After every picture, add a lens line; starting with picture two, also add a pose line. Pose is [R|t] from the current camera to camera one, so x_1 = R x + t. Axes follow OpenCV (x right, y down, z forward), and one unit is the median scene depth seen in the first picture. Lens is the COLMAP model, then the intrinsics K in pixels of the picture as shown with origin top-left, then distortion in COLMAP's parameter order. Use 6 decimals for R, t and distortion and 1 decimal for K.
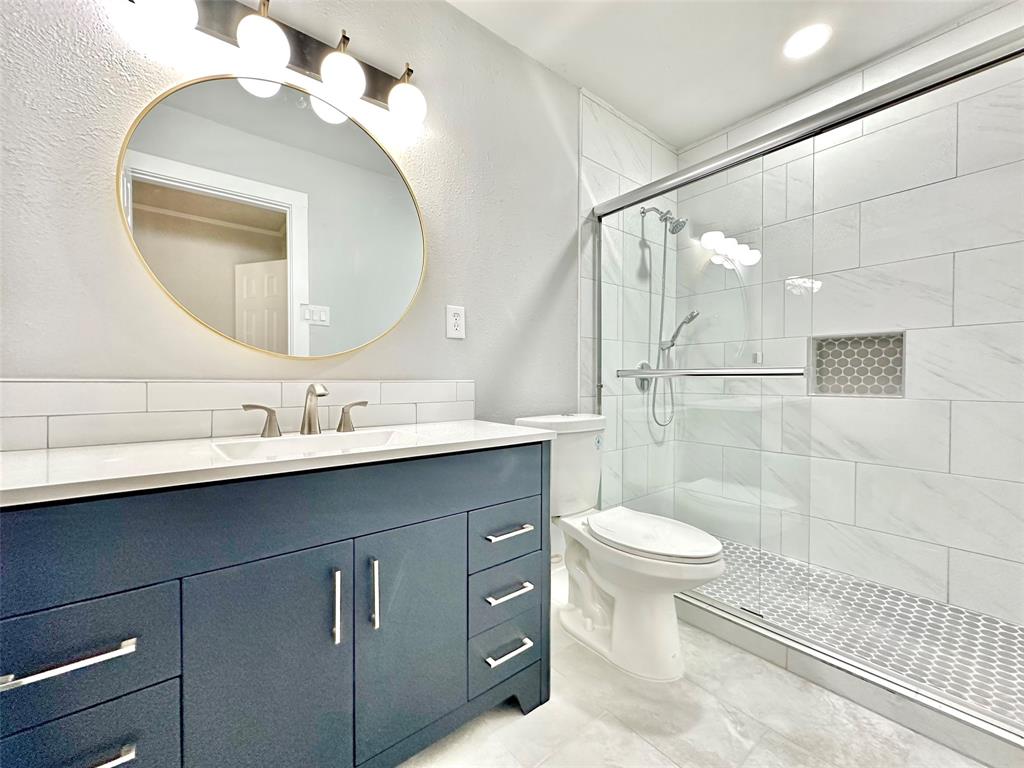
lens RADIAL K [[414.1, 0, 510.6], [0, 414.1, 380.1], [0, 0, 1]] dist [0.001329, 0.000084]
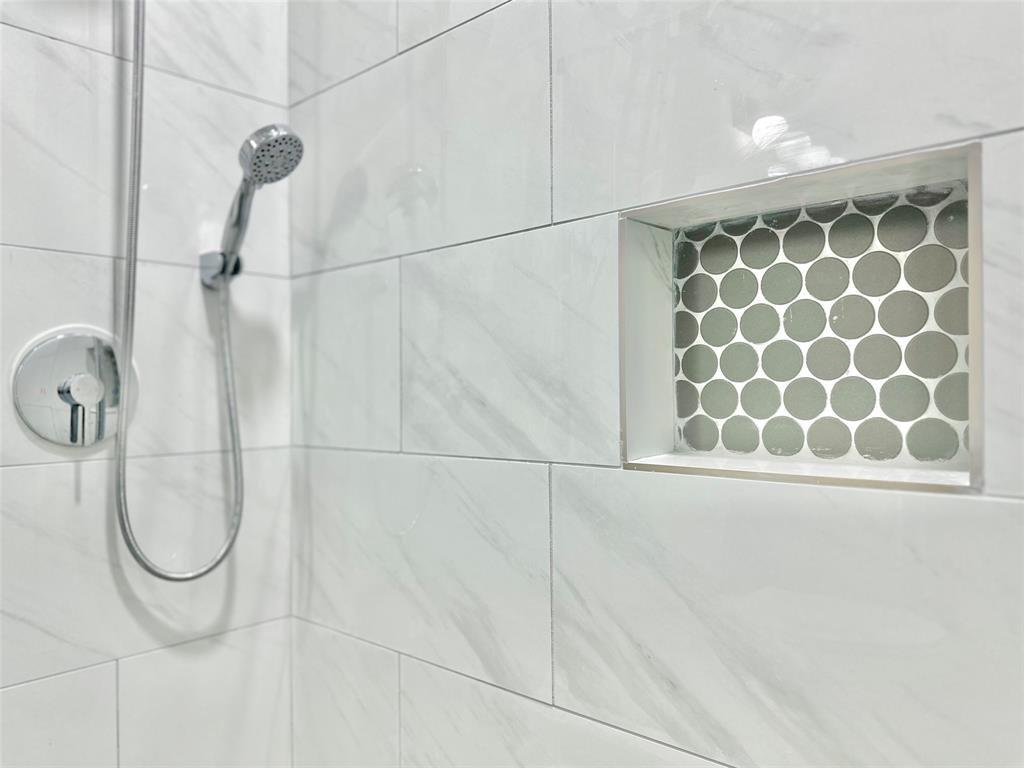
lens RADIAL K [[755.3, 0, 512.8], [0, 755.3, 381.6], [0, 0, 1]] dist [0.002529, 0.001514]
pose [[0.985933, -0.007629, 0.166970, 0.594715], [0.010962, 0.999758, -0.019048, -0.002524], [-0.166784, 0.020610, 0.985778, 0.606940]]
